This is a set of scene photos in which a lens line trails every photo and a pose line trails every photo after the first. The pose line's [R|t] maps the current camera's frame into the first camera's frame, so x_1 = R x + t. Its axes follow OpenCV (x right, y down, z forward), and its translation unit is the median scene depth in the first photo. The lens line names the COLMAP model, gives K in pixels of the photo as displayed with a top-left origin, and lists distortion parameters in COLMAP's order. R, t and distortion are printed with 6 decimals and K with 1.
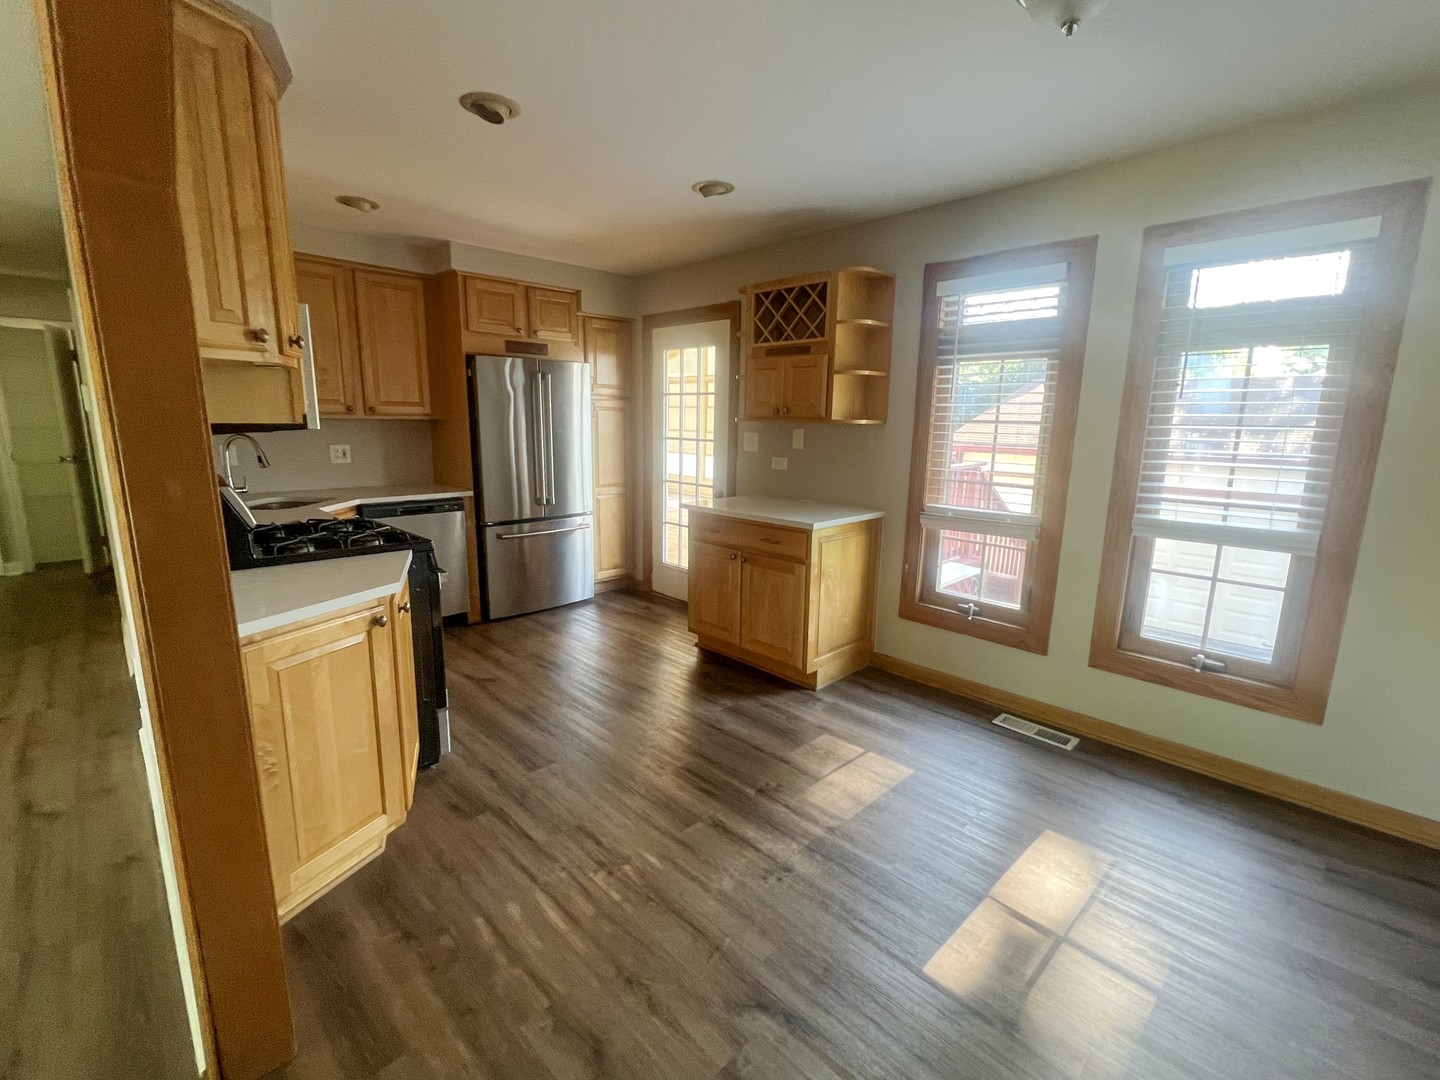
lens RADIAL K [[625.8, 0, 724.8], [0, 625.8, 540.1], [0, 0, 1]] dist [-0.000516, -0.000071]
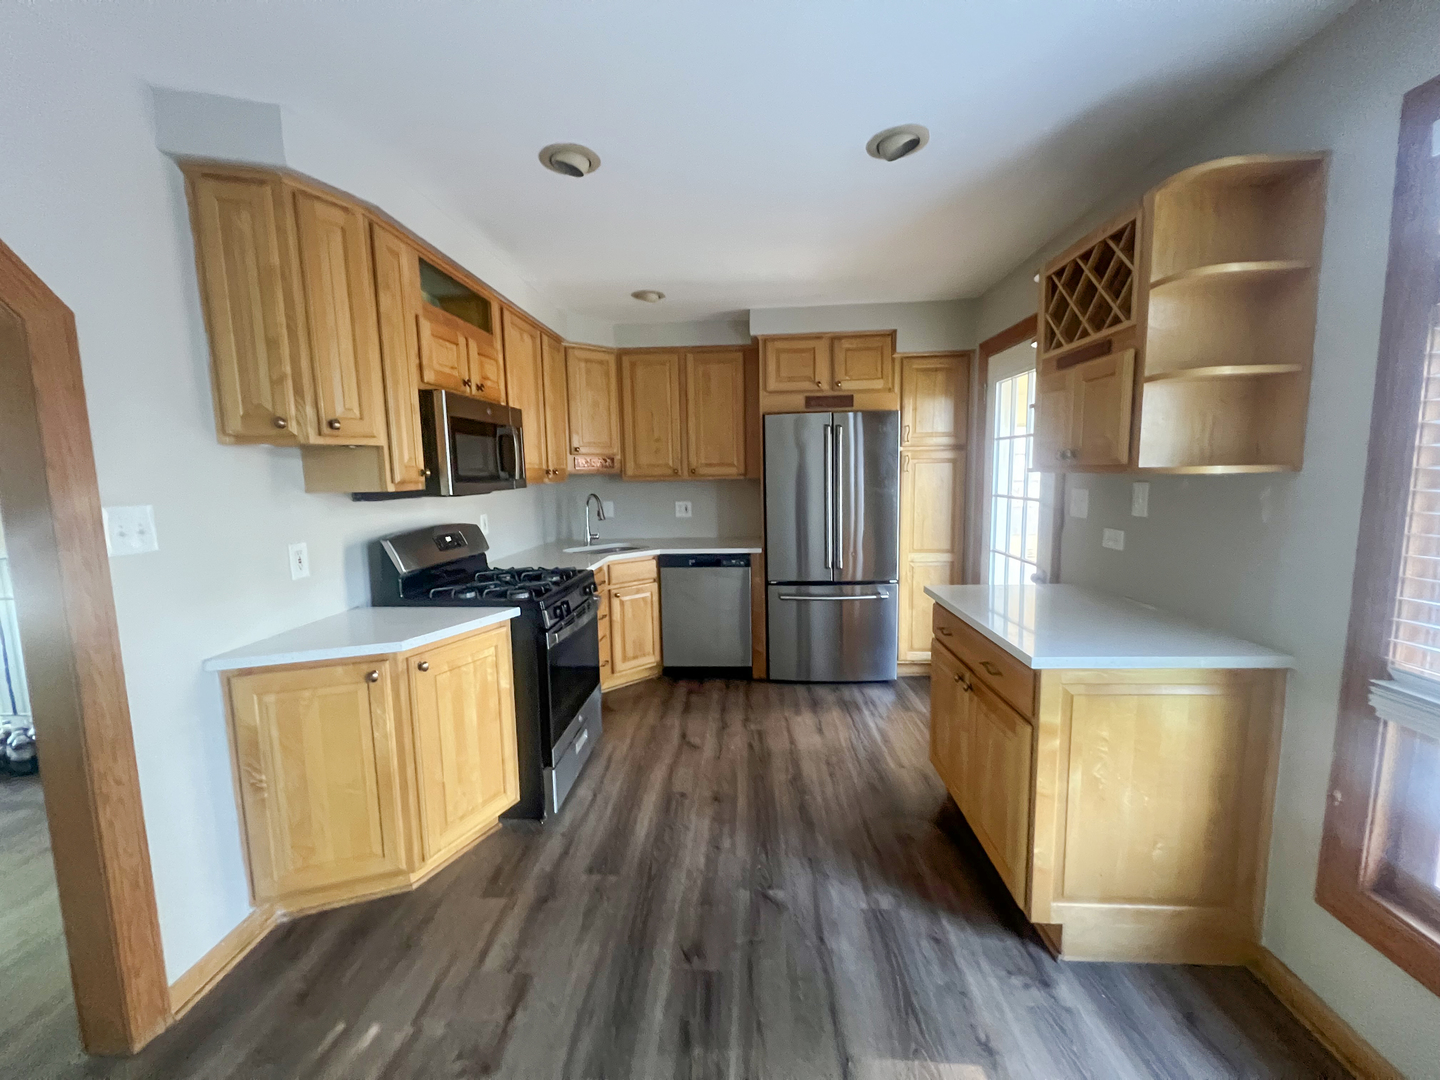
lens RADIAL K [[577.1, 0, 724.6], [0, 577.1, 539.0], [0, 0, 1]] dist [-0.000756, 0.000072]
pose [[0.667348, 0.058468, -0.742448, 0.284510], [-0.113820, 0.993209, -0.024091, -0.074315], [0.735997, 0.100583, 0.669471, 0.386989]]
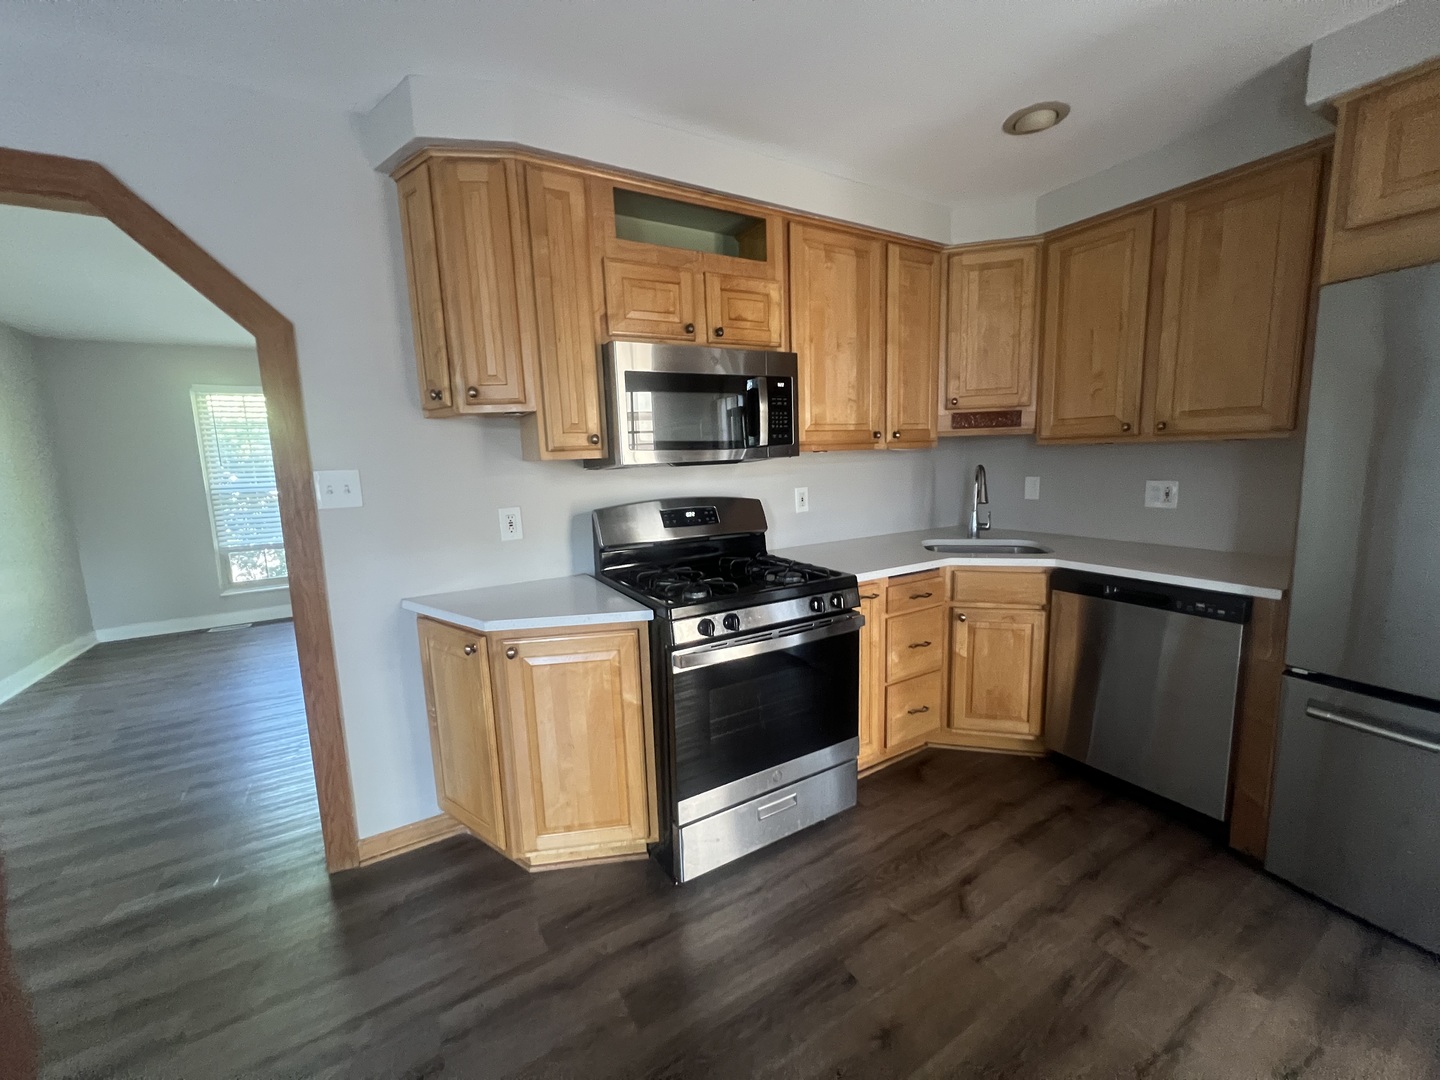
lens RADIAL K [[577.1, 0, 719.2], [0, 577.1, 538.9], [0, 0, 1]] dist [-0.000756, 0.000072]
pose [[-0.256000, 0.132138, -0.957603, 0.121659], [-0.157369, 0.971702, 0.176154, -0.144943], [0.953781, 0.195793, -0.227961, 0.804642]]
